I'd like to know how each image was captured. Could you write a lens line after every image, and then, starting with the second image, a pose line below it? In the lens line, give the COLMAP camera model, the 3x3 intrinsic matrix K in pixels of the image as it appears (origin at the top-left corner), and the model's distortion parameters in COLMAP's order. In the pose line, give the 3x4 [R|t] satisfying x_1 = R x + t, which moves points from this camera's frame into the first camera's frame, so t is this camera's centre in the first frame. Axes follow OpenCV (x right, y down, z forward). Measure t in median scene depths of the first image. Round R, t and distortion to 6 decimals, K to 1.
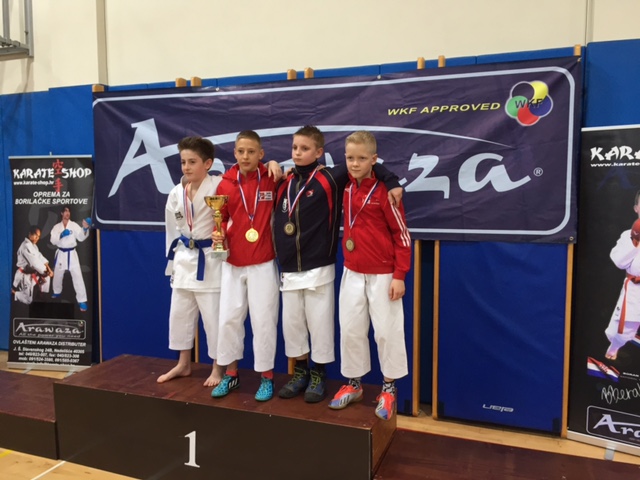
lens RADIAL K [[541.2, 0, 316.8], [0, 541.2, 242.5], [0, 0, 1]] dist [0.073807, -0.117720]
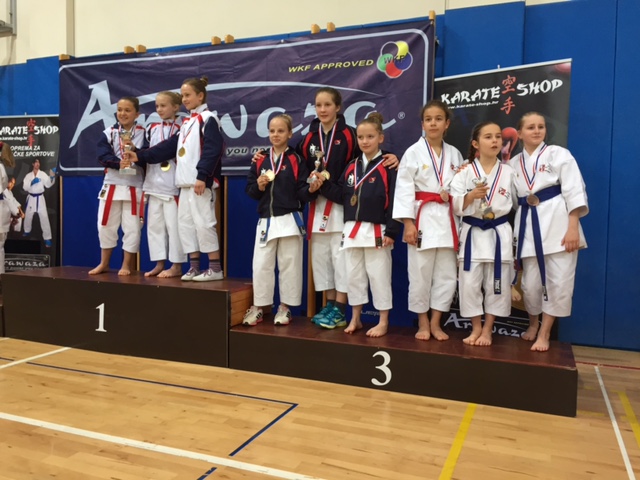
lens RADIAL K [[541.2, 0, 318.7], [0, 541.2, 243.1], [0, 0, 1]] dist [0.073807, -0.117720]
pose [[0.999420, 0.015768, -0.030168, 0.205377], [-0.016510, 0.999563, -0.024512, 0.149172], [0.029769, 0.024996, 0.999244, -0.169801]]
